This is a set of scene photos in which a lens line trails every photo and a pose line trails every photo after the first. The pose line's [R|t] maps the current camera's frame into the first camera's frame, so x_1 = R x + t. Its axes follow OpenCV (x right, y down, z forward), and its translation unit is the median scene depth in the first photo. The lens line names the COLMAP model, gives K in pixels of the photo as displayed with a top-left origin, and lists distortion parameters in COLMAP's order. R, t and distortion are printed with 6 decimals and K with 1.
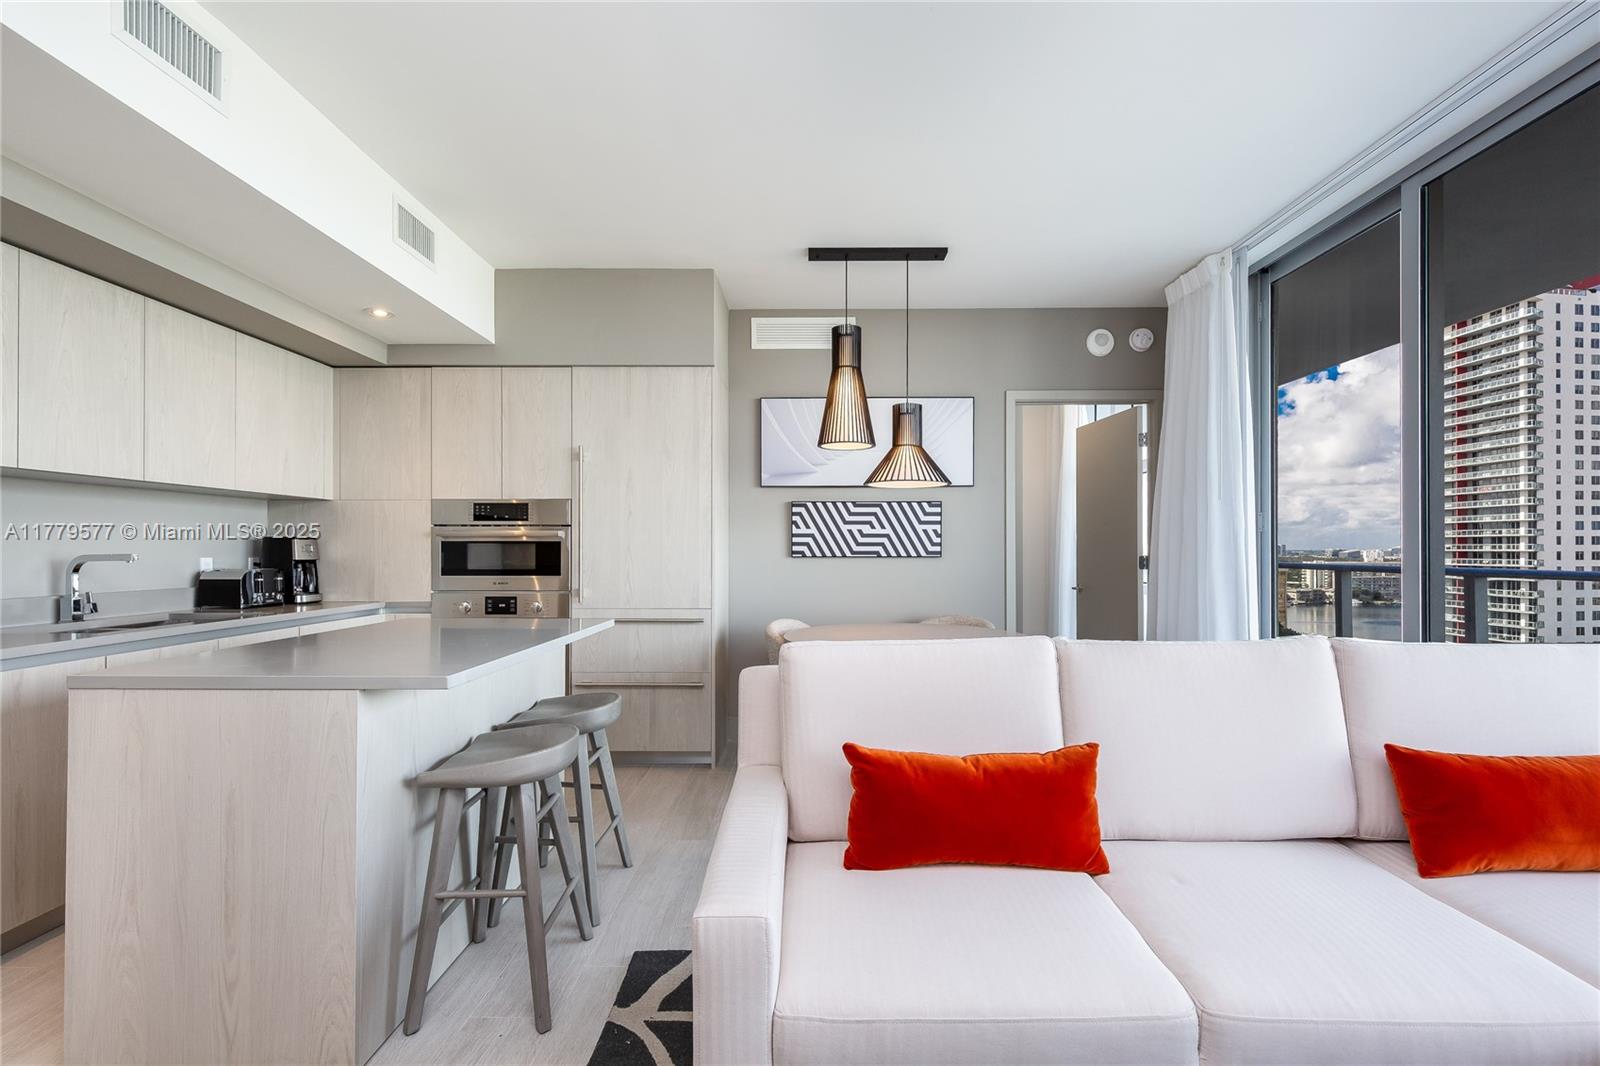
lens RADIAL K [[736.4, 0, 795.9], [0, 736.4, 545.4], [0, 0, 1]] dist [0.007110, -0.002424]
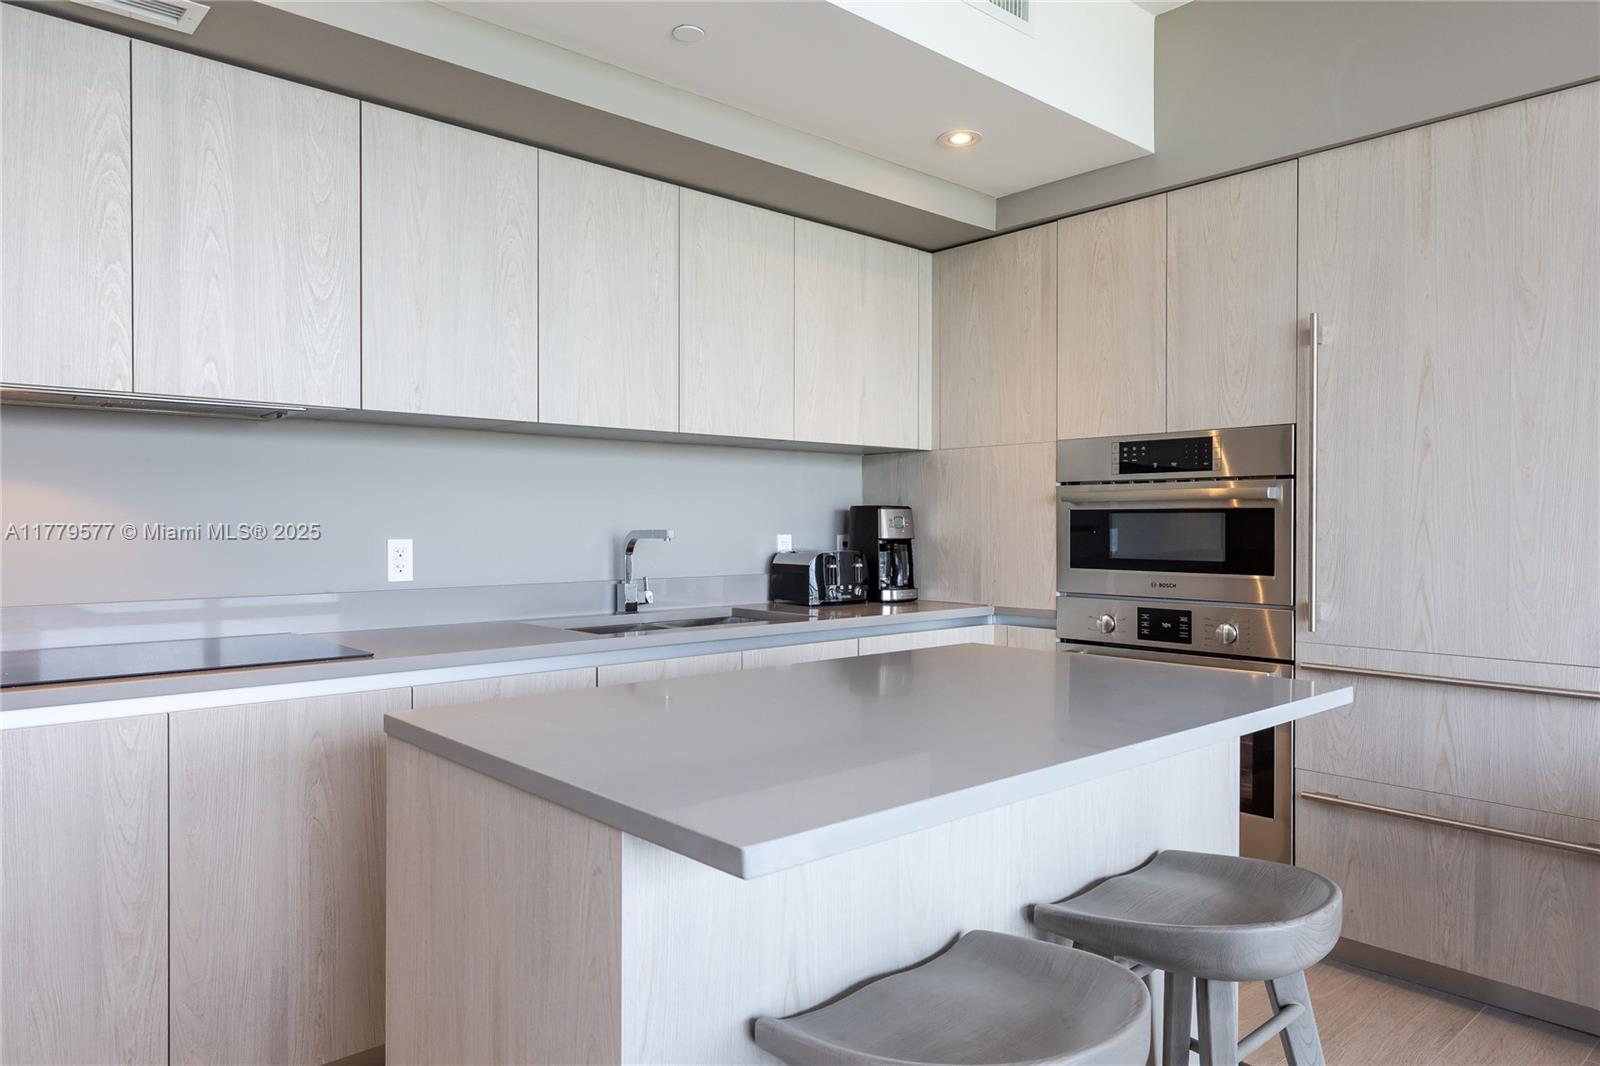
lens RADIAL K [[1057.9, 0, 800.0], [0, 1057.9, 533.7], [0, 0, 1]] dist [0.024911, -0.003493]
pose [[0.680763, 0.007645, -0.732463, -0.003162], [0.003284, 0.999904, 0.013488, 0.001225], [0.732496, -0.011588, 0.680673, 0.258630]]
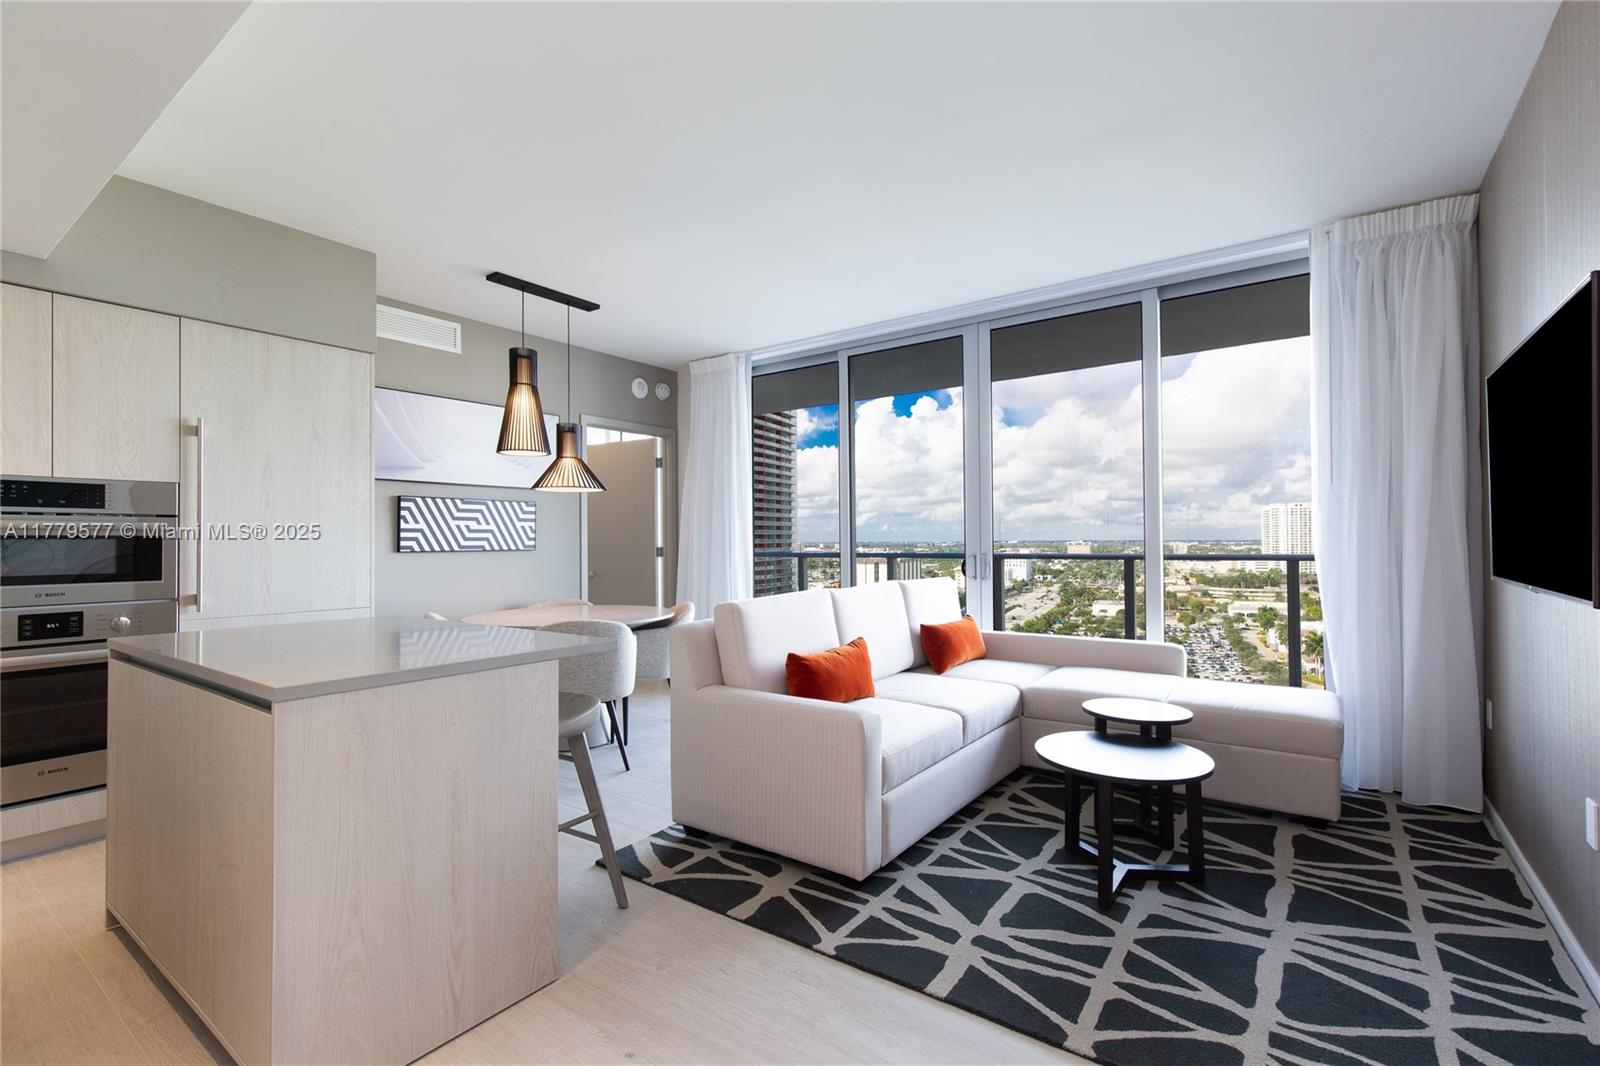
lens RADIAL K [[736.4, 0, 814.0], [0, 736.4, 530.4], [0, 0, 1]] dist [0.007110, -0.002424]
pose [[0.565468, 0.007990, 0.824732, -0.574433], [0.003200, 0.999924, -0.011882, 0.000125], [-0.824764, 0.009358, 0.565399, -0.015378]]
